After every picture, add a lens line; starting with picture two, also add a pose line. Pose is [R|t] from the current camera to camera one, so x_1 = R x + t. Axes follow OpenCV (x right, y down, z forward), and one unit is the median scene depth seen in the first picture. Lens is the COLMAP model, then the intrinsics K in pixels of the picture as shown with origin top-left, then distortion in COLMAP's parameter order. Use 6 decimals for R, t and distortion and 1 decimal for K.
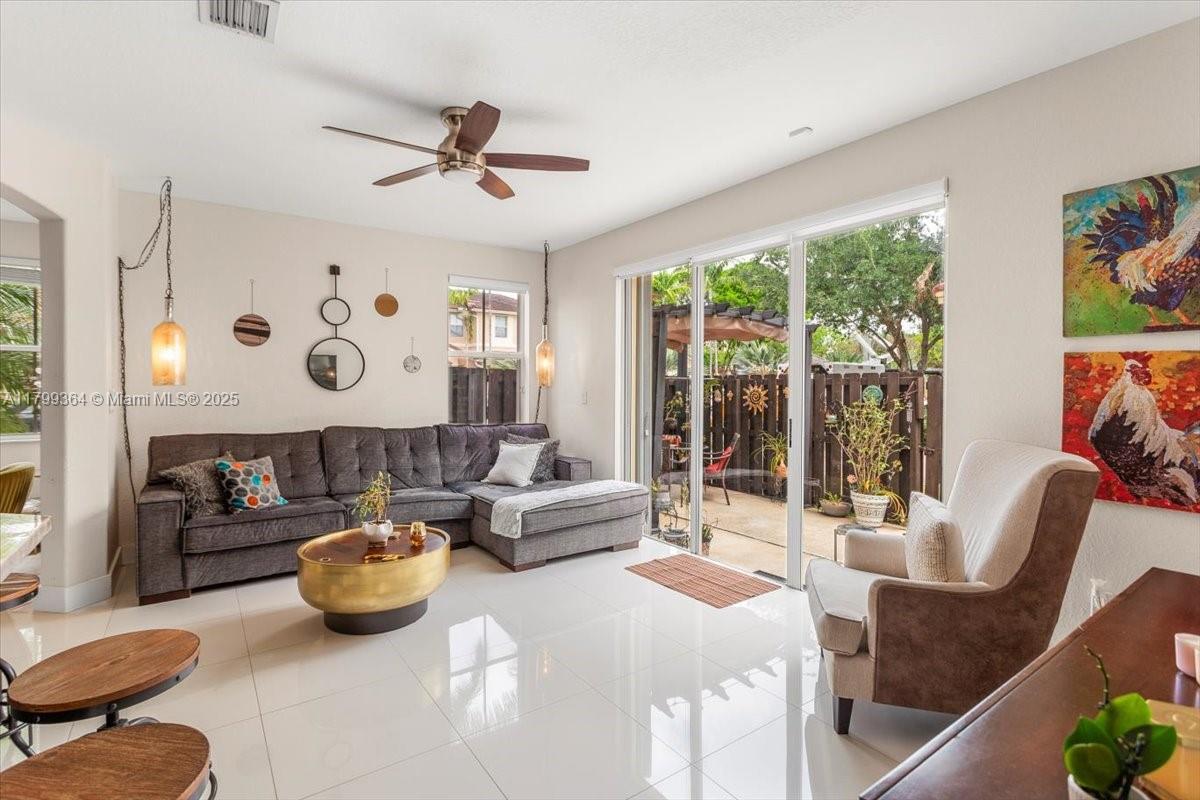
lens RADIAL K [[571.2, 0, 596.4], [0, 571.2, 388.2], [0, 0, 1]] dist [0.001165, 0.000220]
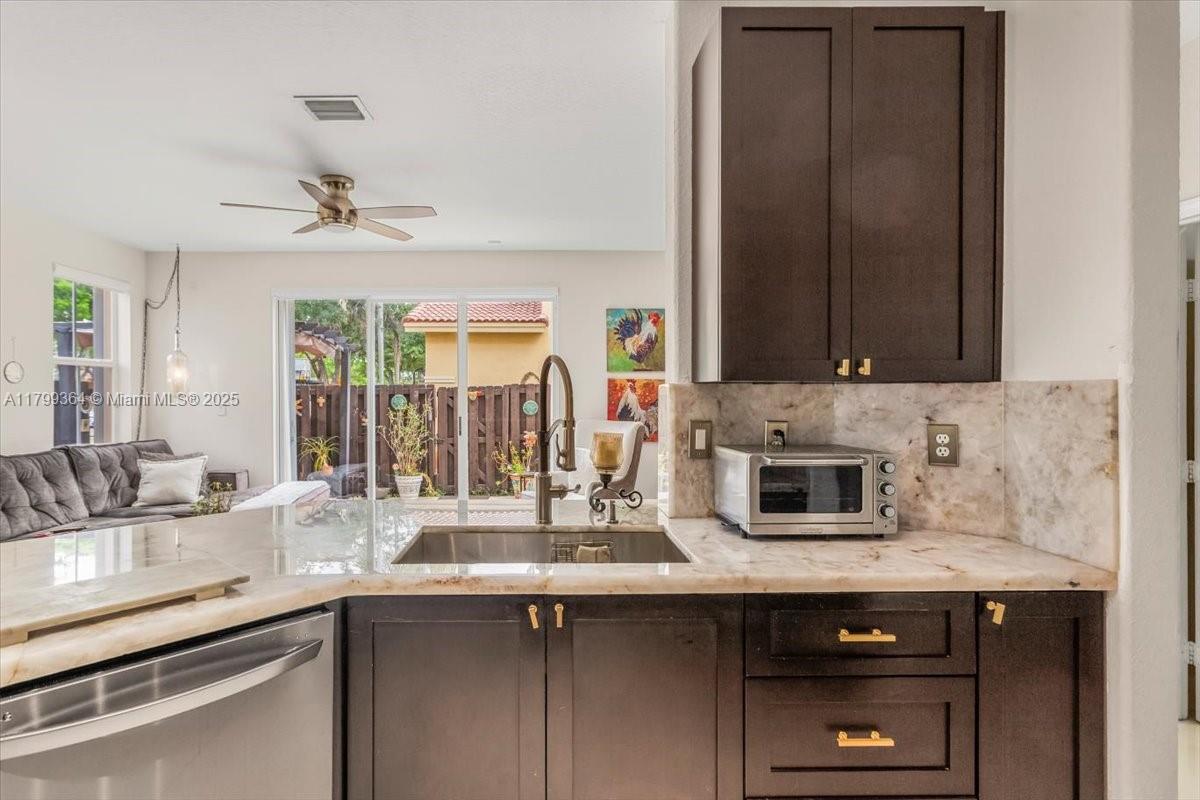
lens RADIAL K [[595.2, 0, 547.1], [0, 595.2, 394.3], [0, 0, 1]] dist [0.001007, 0.000181]
pose [[0.559974, -0.009174, 0.828459, -1.267065], [0.014210, 0.999898, 0.001467, -0.006953], [-0.828388, 0.010951, 0.560048, -0.116770]]
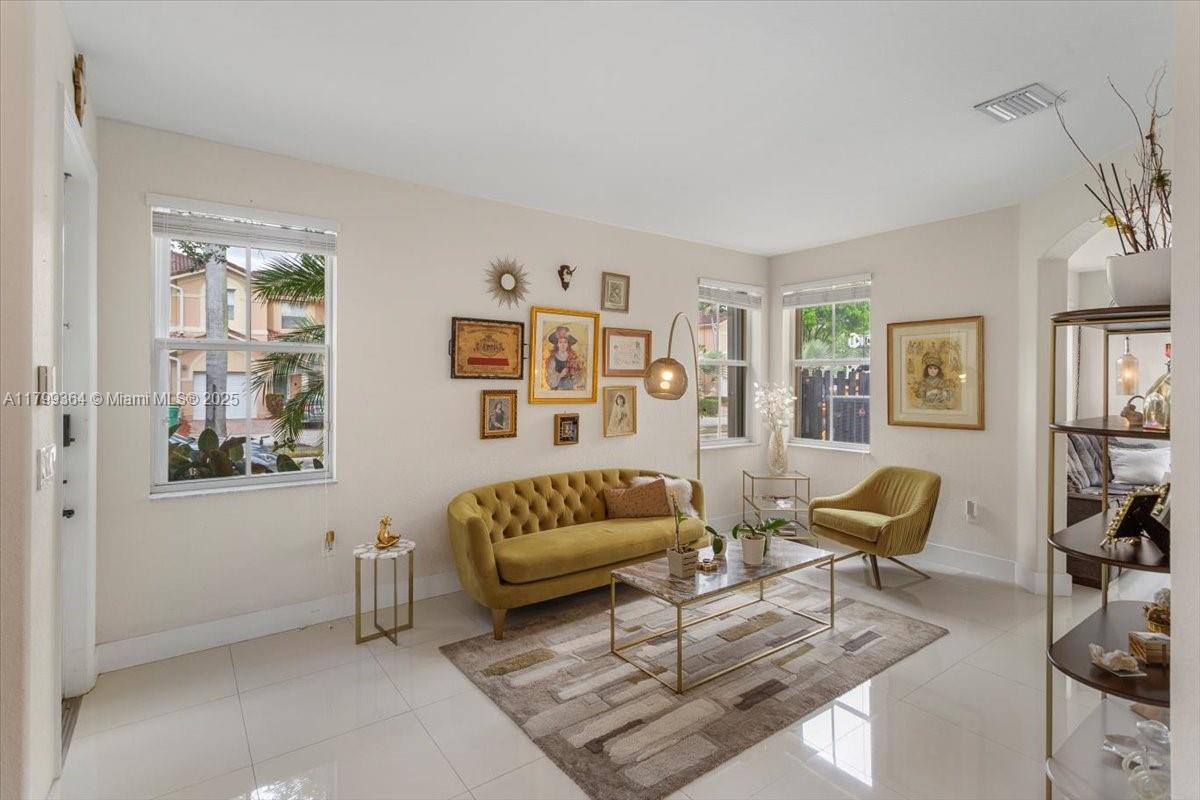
lens RADIAL K [[571.2, 0, 596.4], [0, 571.2, 388.2], [0, 0, 1]] dist [0.001165, 0.000220]
pose [[0.999996, -0.000713, 0.002587, -2.501445], [0.000714, 1.000000, -0.000360, -0.039691], [-0.002587, 0.000362, 0.999997, -0.199836]]
